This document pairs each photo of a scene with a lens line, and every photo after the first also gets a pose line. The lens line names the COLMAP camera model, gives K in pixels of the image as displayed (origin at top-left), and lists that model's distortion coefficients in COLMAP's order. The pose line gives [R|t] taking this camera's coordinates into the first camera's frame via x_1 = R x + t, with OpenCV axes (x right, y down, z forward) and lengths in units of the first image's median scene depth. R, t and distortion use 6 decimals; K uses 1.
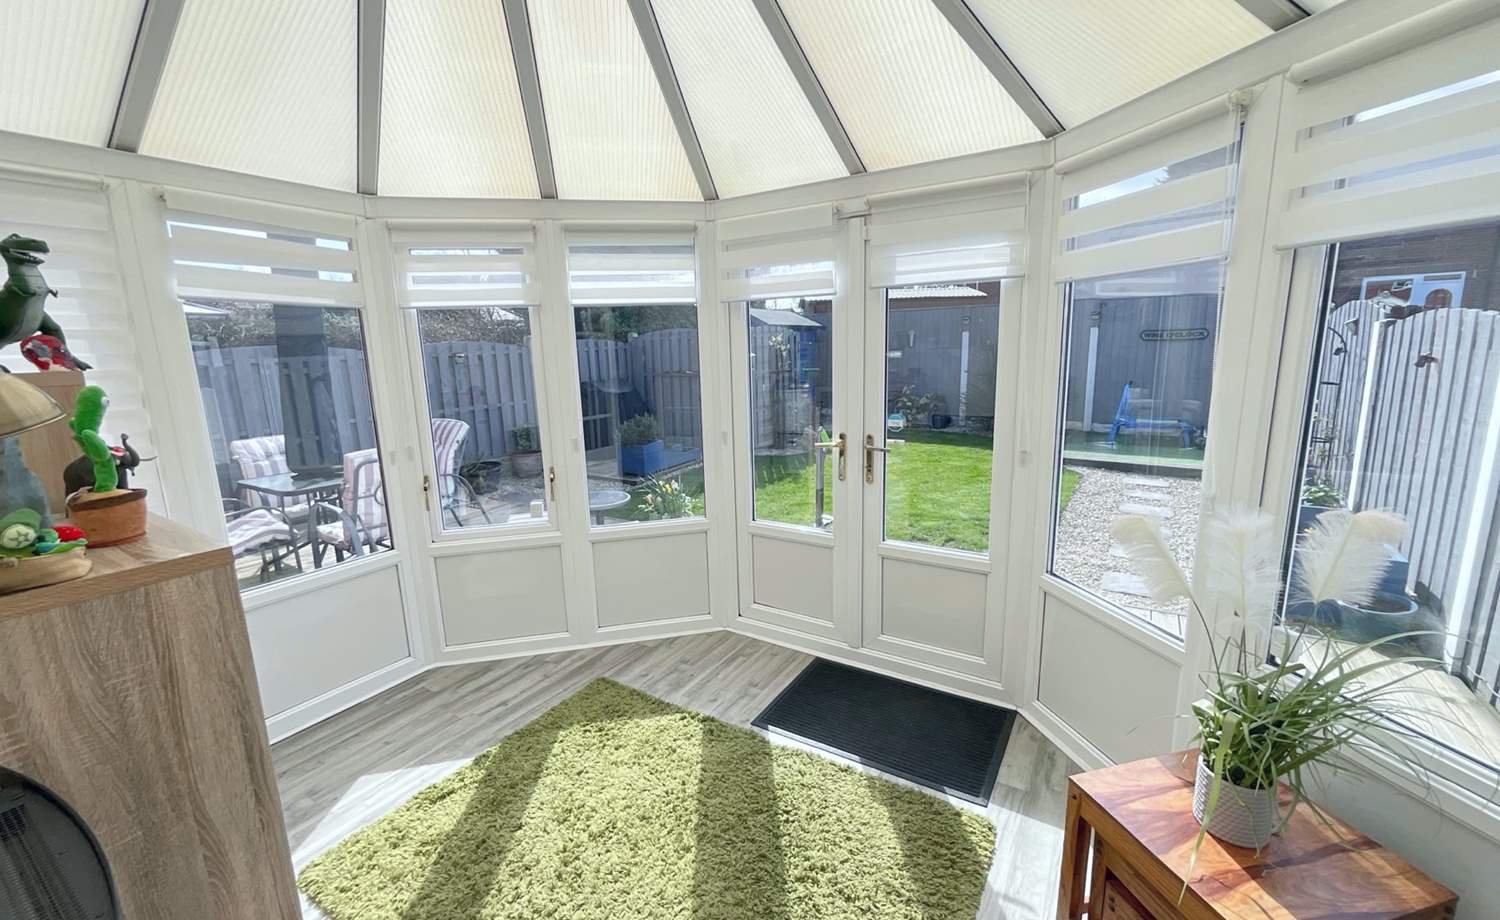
lens RADIAL K [[610.6, 0, 750.0], [0, 610.6, 460.4], [0, 0, 1]] dist [-0.002415, 0.000487]
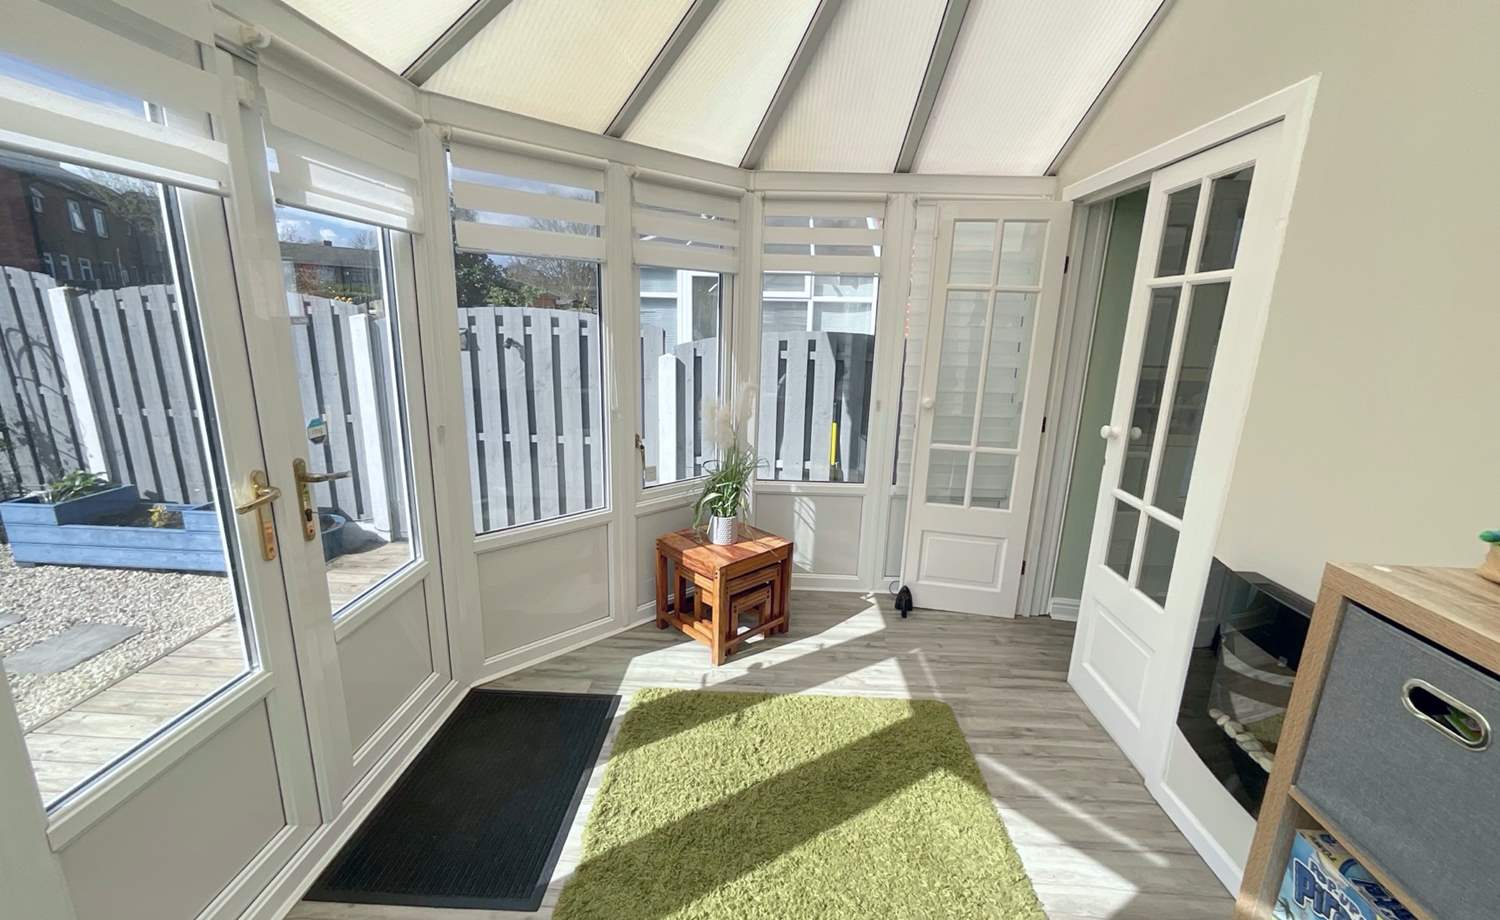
lens RADIAL K [[610.6, 0, 742.3], [0, 610.6, 457.6], [0, 0, 1]] dist [-0.002415, 0.000487]
pose [[-0.491944, -0.184334, 0.850889, -0.476704], [0.152791, 0.943882, 0.292817, -0.141702], [-0.857115, 0.274058, -0.436173, 0.830171]]
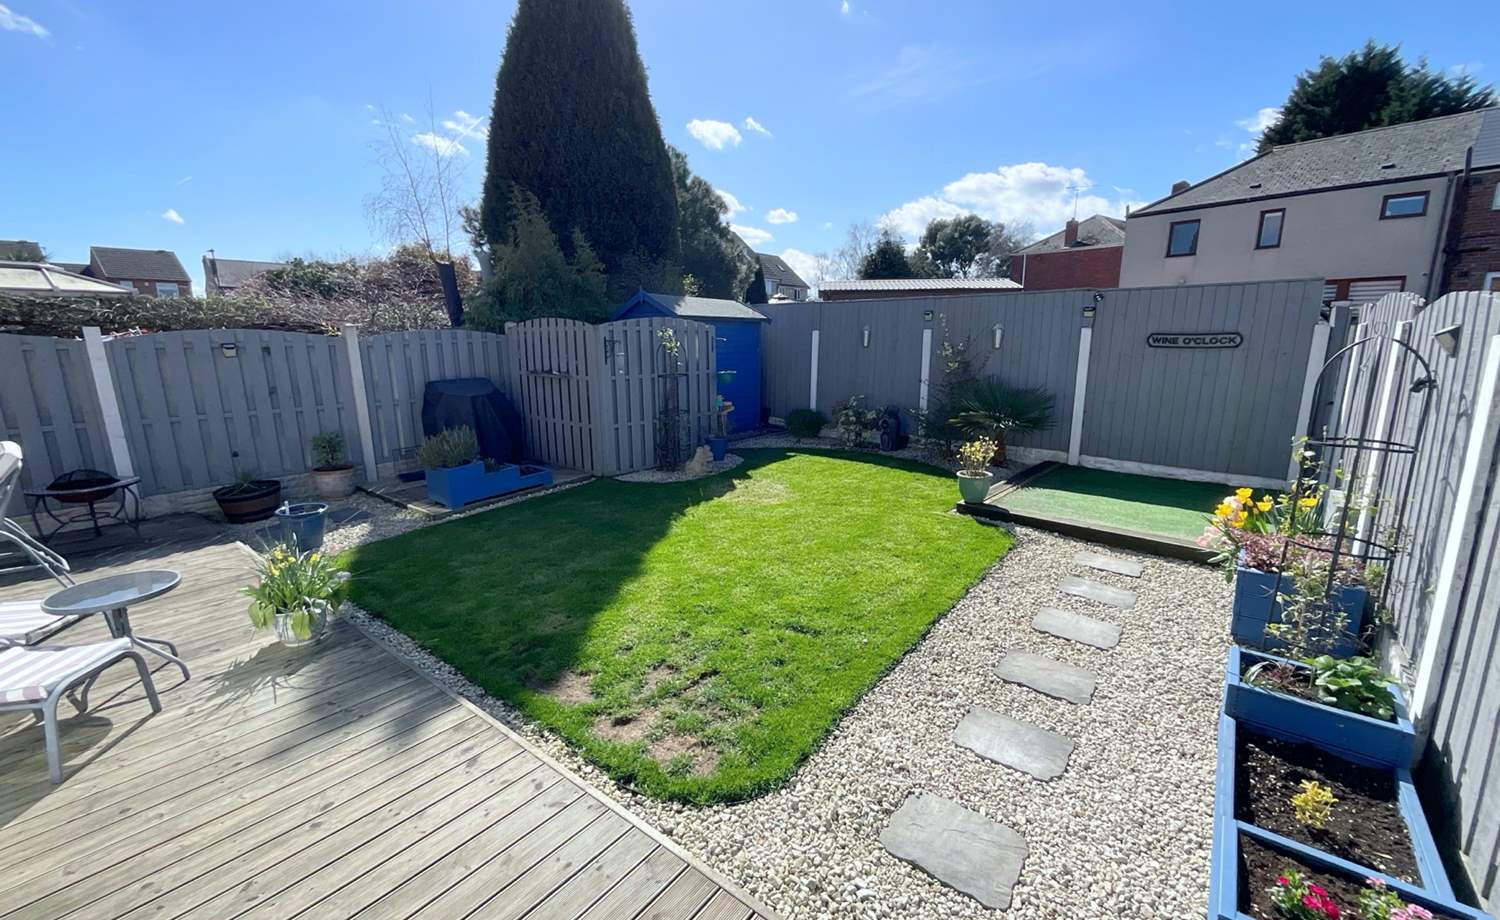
lens RADIAL K [[610.6, 0, 752.8], [0, 610.6, 458.5], [0, 0, 1]] dist [-0.002415, 0.000487]
pose [[0.995519, 0.038935, -0.086175, 0.724094], [-0.037736, 0.999167, 0.015507, -0.171104], [0.086707, -0.012186, 0.996159, 0.694721]]
